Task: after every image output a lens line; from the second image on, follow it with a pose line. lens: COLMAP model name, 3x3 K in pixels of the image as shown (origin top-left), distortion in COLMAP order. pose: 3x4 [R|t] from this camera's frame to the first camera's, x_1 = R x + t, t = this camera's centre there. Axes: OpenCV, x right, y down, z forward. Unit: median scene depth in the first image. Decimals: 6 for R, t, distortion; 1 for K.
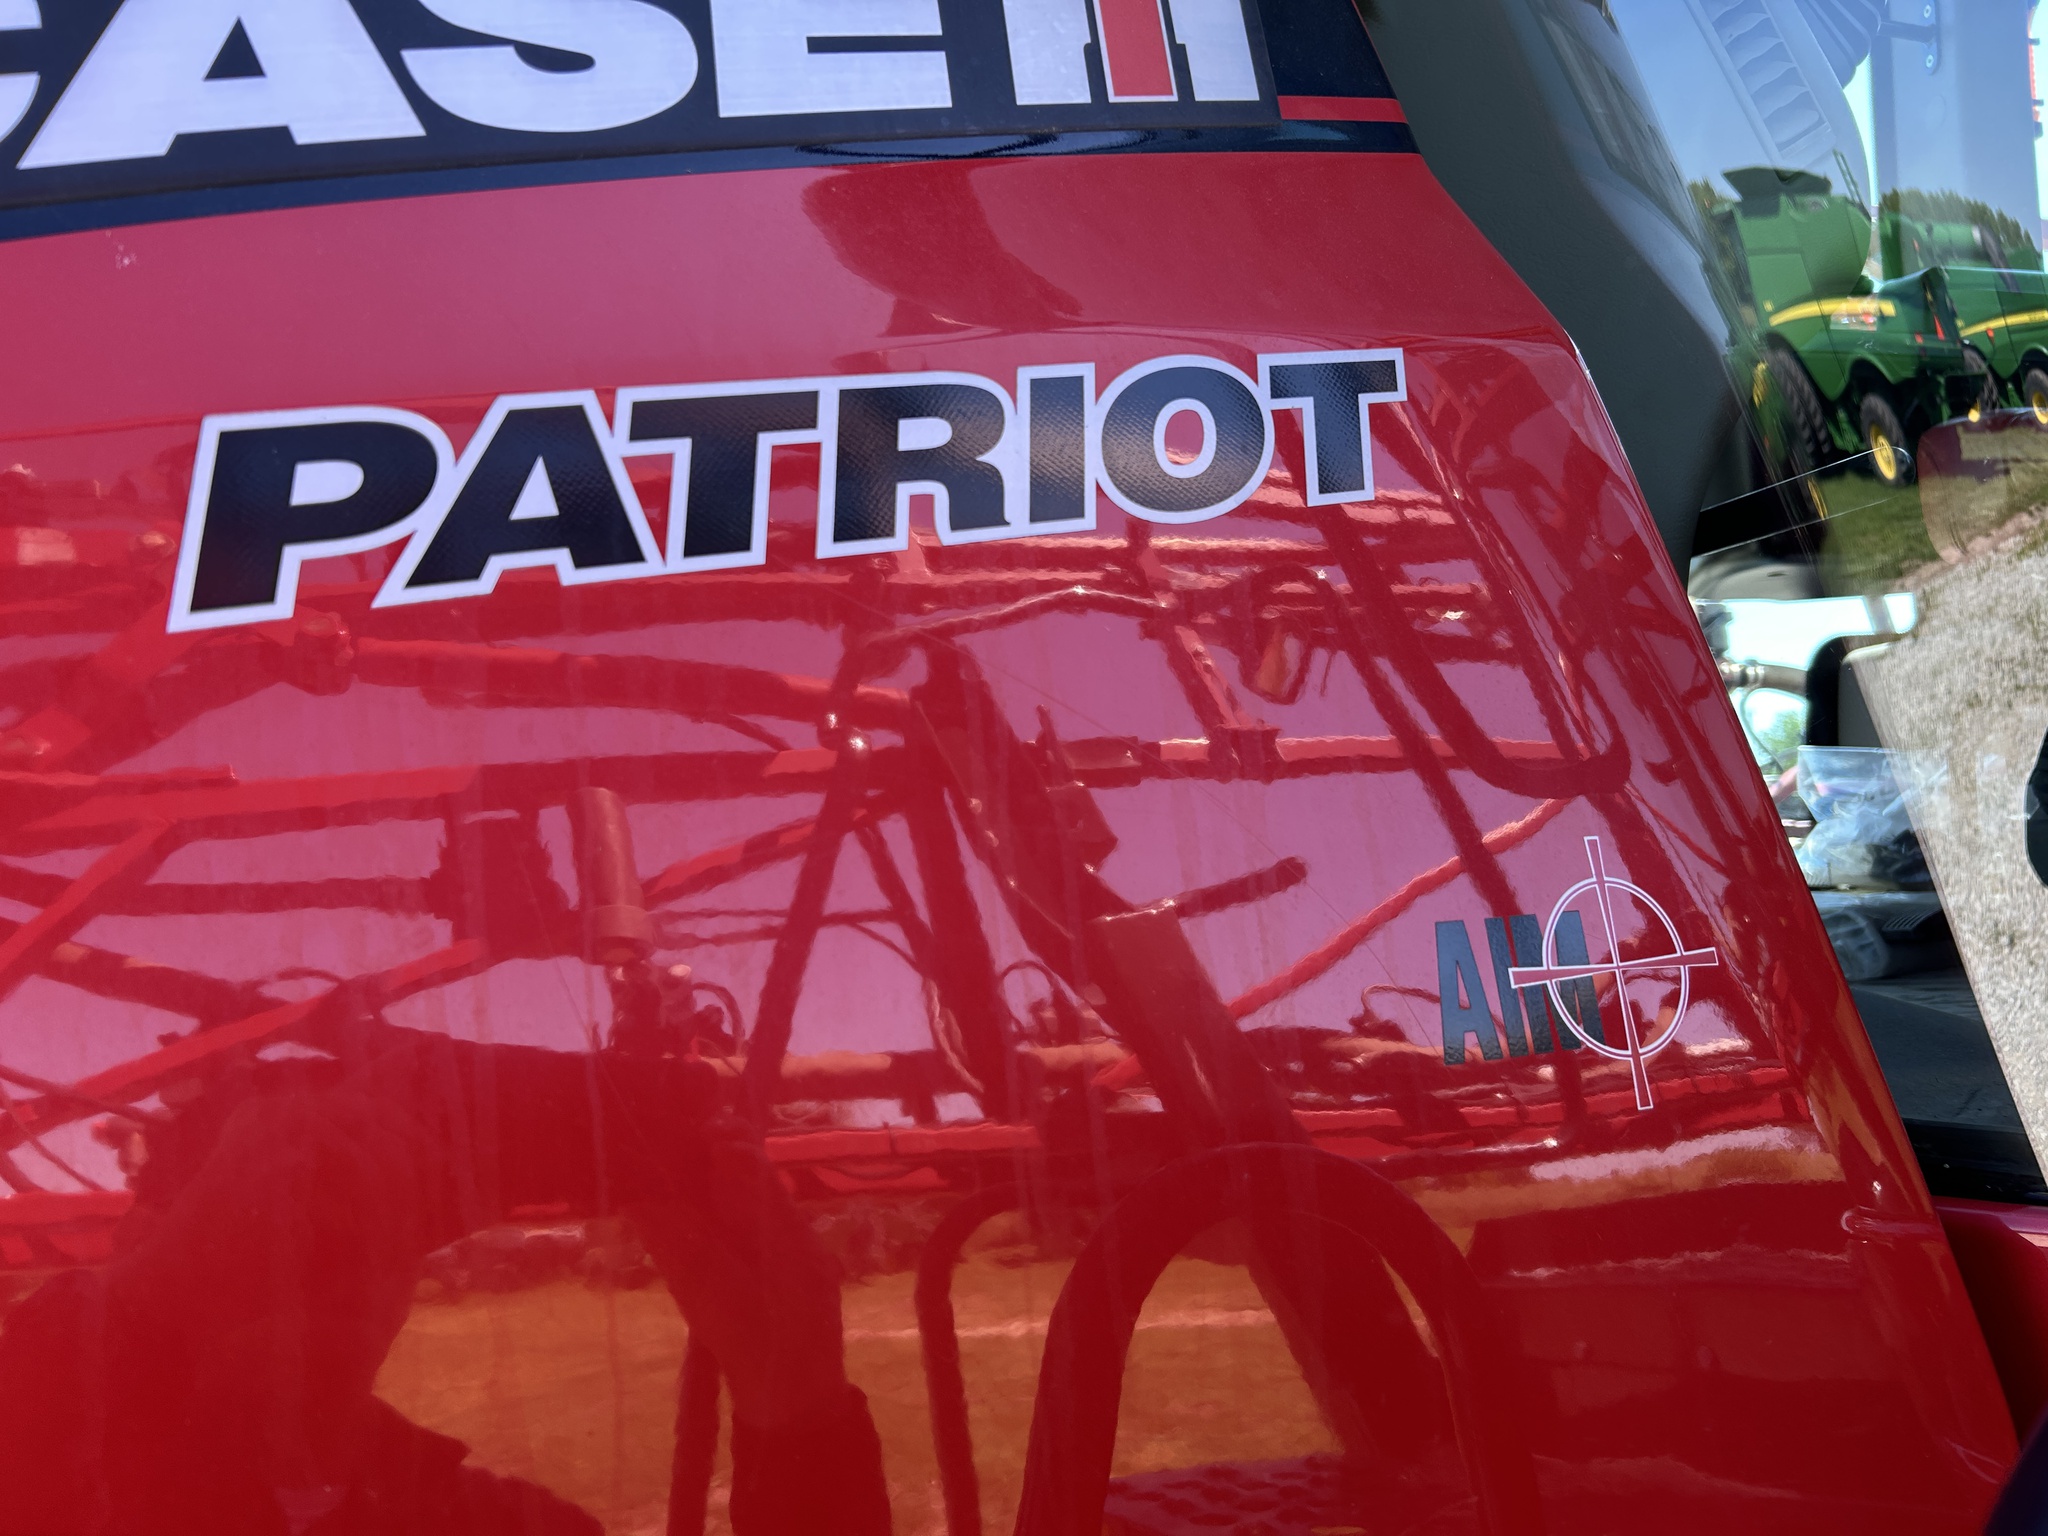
lens RADIAL K [[1536.6, 0, 1034.0], [0, 1536.6, 771.3], [0, 0, 1]] dist [0.053660, -0.067134]
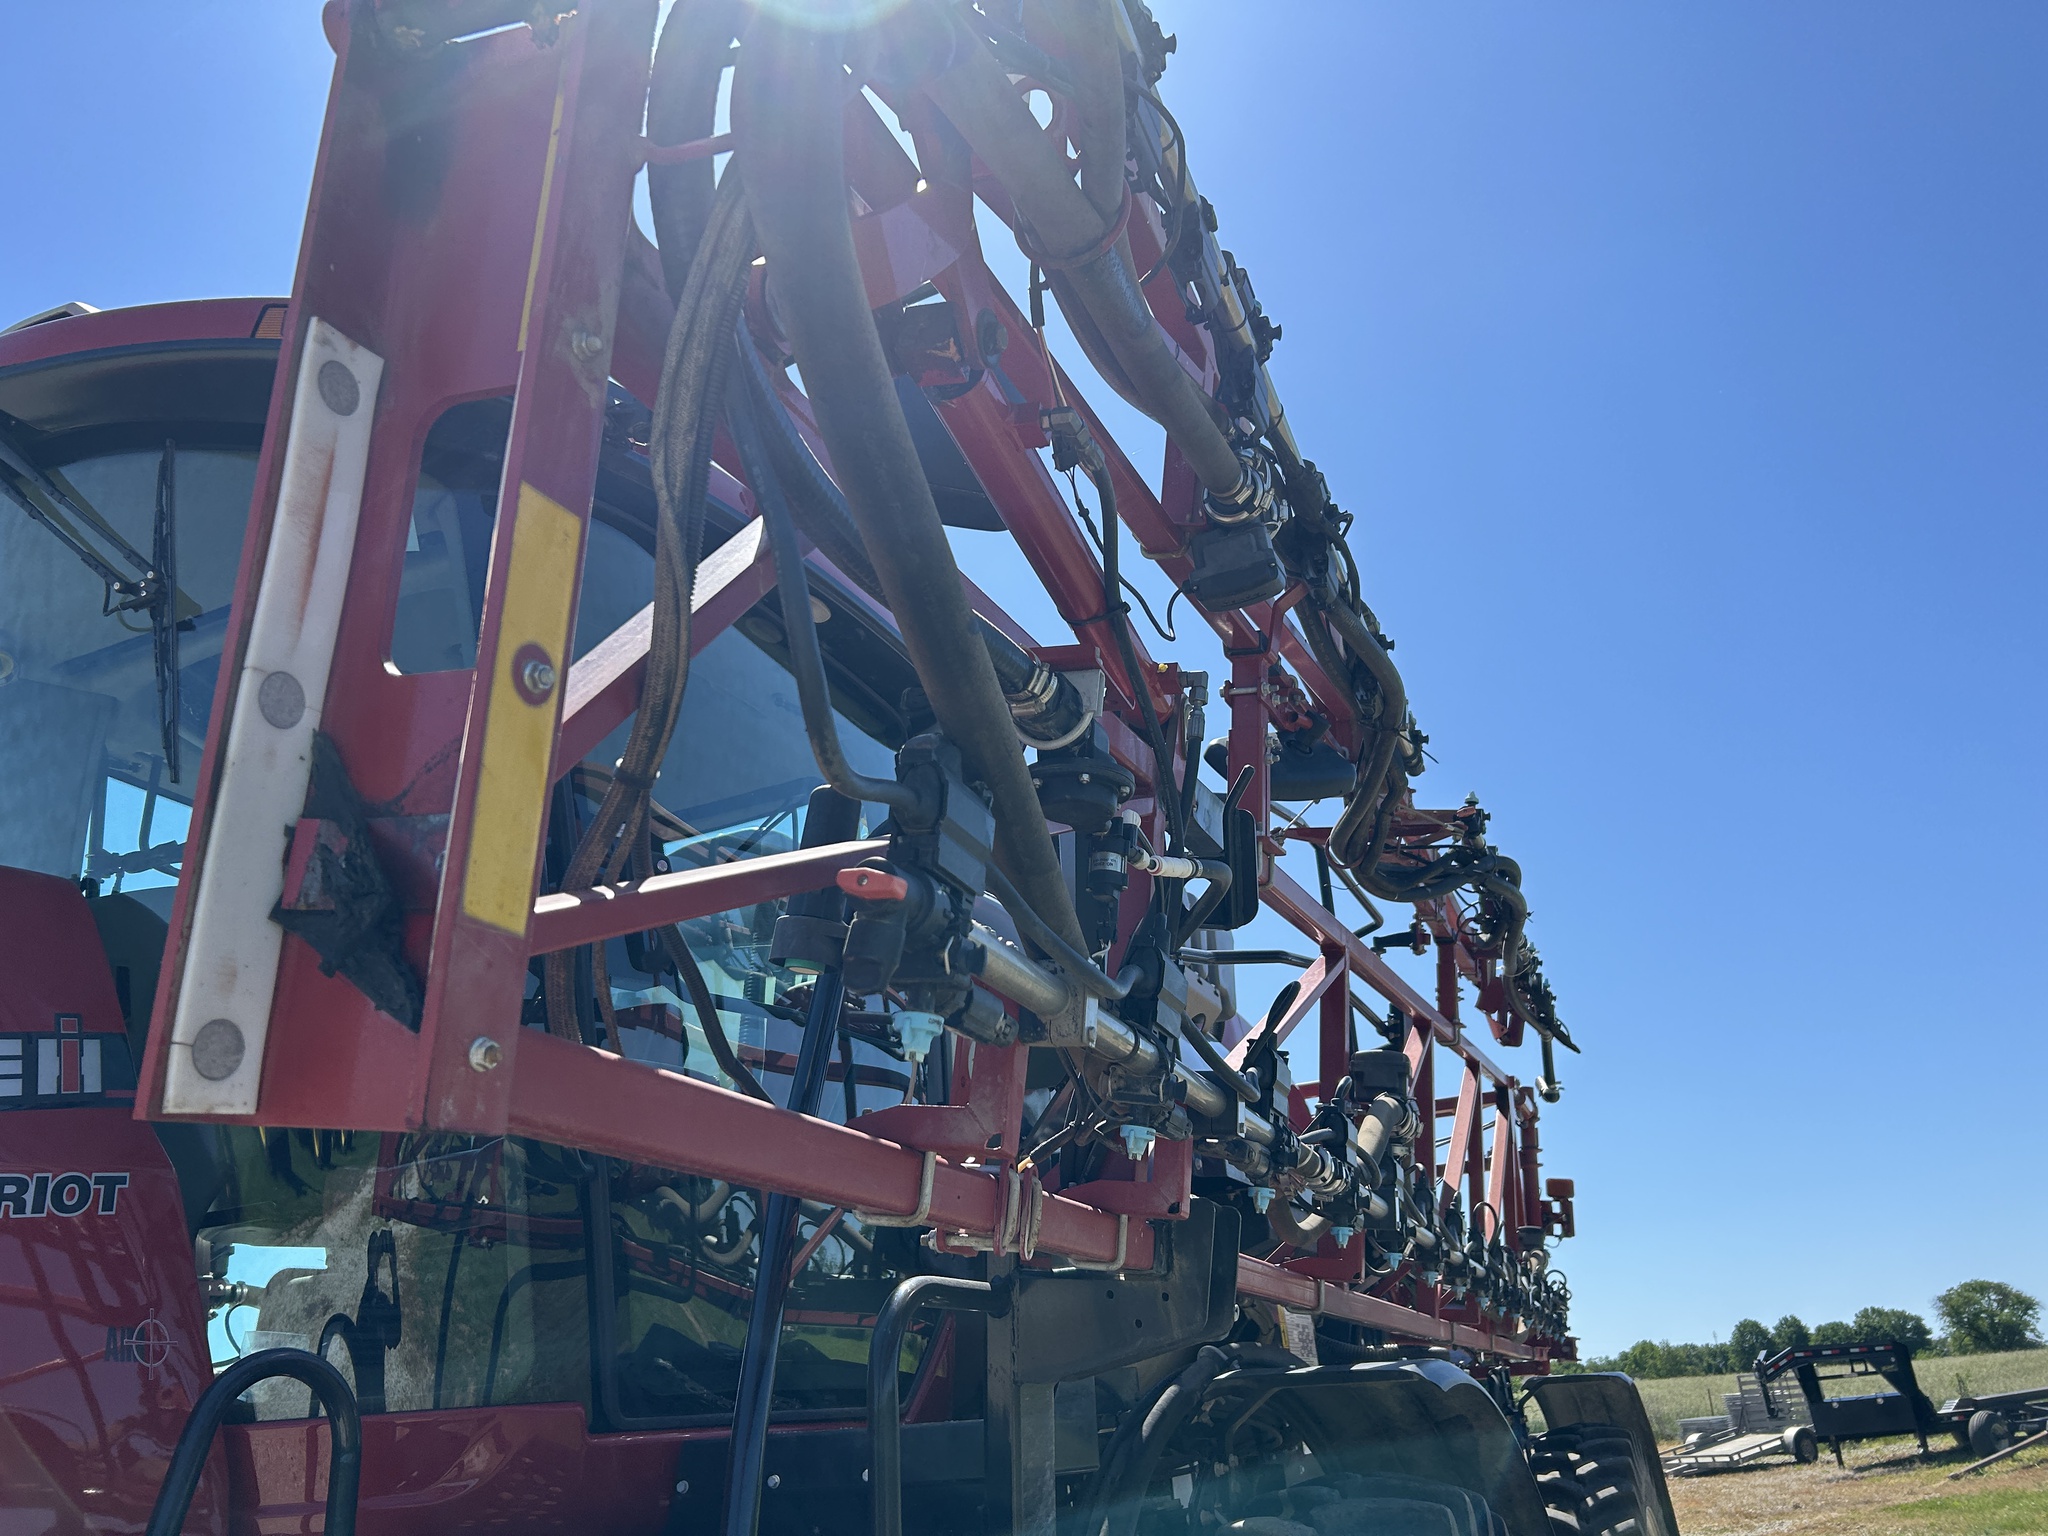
lens RADIAL K [[1536.6, 0, 1034.0], [0, 1536.6, 771.3], [0, 0, 1]] dist [0.053660, -0.067134]
pose [[0.638682, 0.292696, 0.711628, -1.128012], [0.003272, 0.923786, -0.382895, 0.240447], [-0.769464, 0.246877, 0.589047, -2.687233]]
